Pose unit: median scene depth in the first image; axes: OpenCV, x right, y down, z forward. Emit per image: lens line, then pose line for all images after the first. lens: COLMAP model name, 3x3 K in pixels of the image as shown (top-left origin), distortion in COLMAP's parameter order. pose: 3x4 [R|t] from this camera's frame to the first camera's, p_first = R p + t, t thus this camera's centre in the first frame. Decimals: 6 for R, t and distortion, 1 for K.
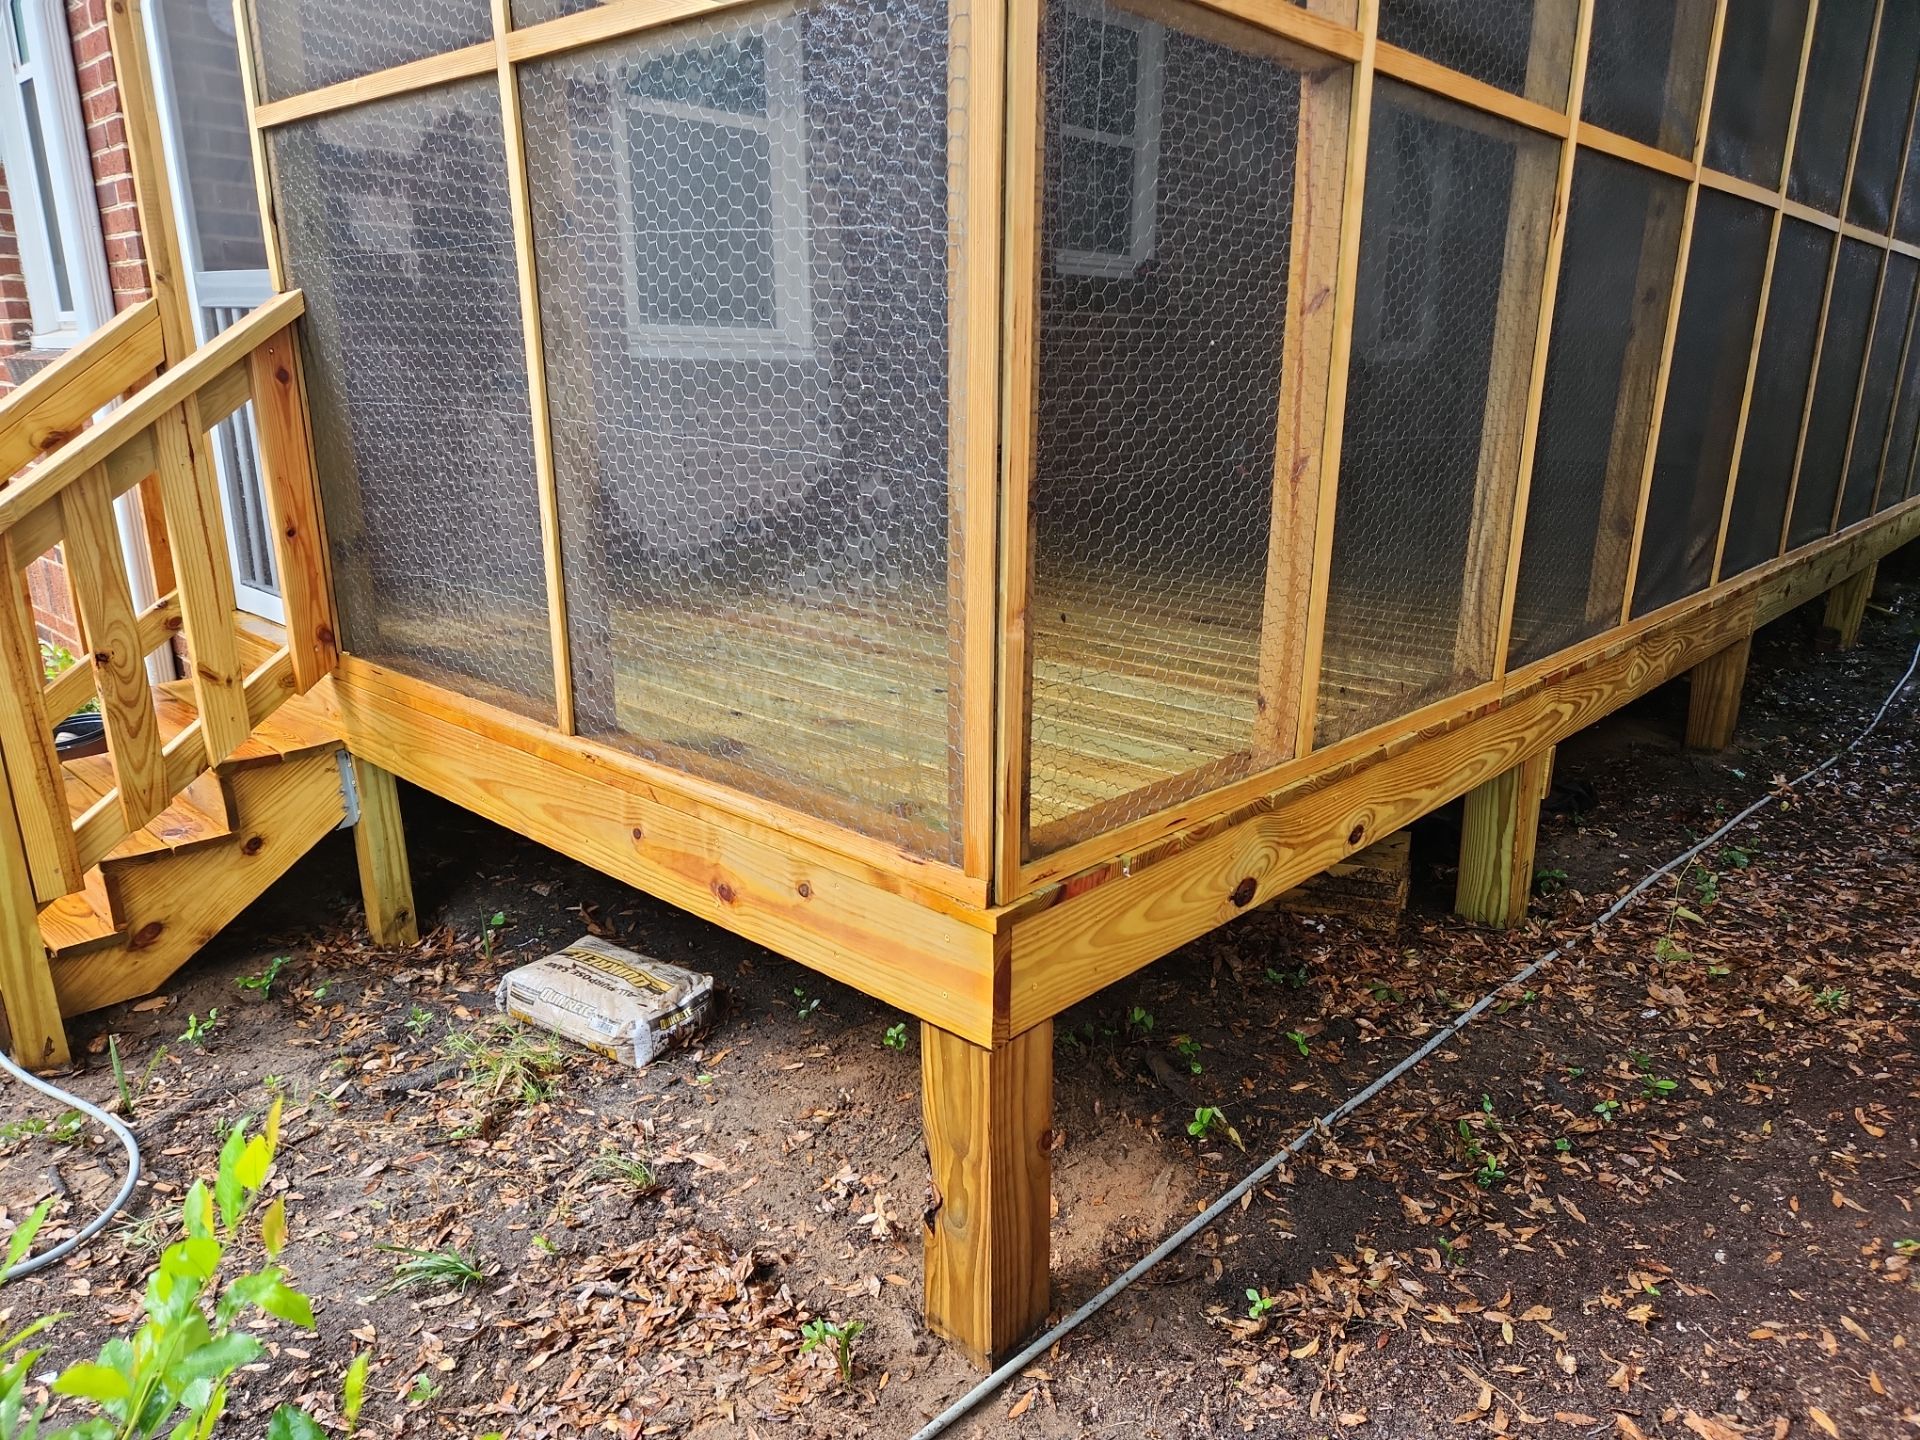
lens RADIAL K [[1297.7, 0, 960.0], [0, 1297.7, 720.0], [0, 0, 1]] dist [0.077445, -0.053579]
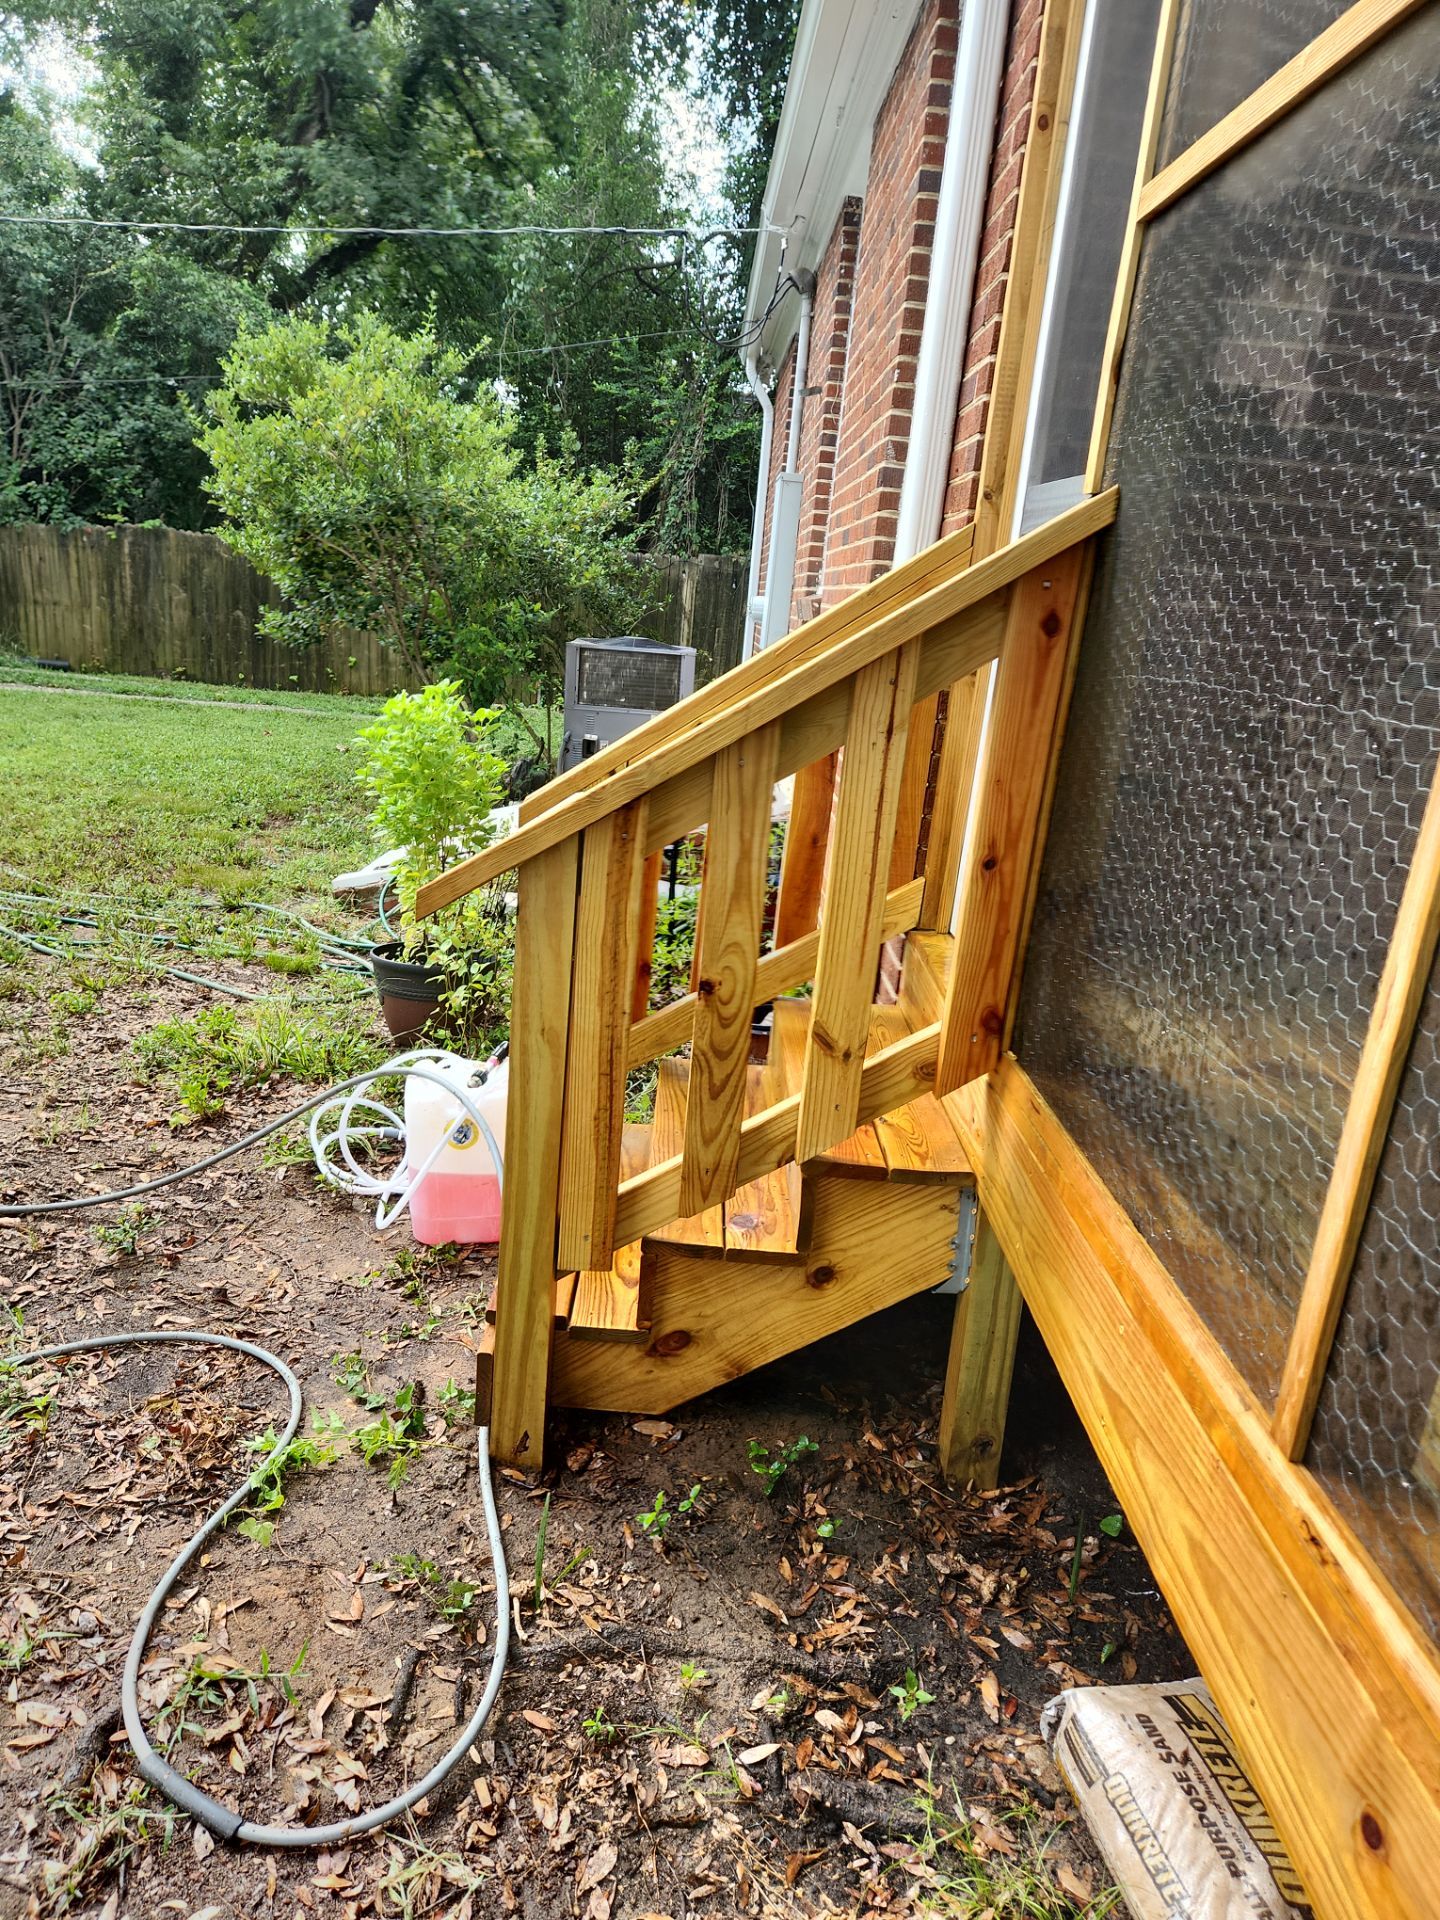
lens RADIAL K [[1297.7, 0, 714.4], [0, 1297.7, 997.4], [0, 0, 1]] dist [0.077445, -0.053579]
pose [[0.684404, 0.269715, -0.677381, -0.147157], [-0.280382, 0.954979, 0.096959, -0.104956], [0.673036, 0.123566, 0.729215, 0.452740]]
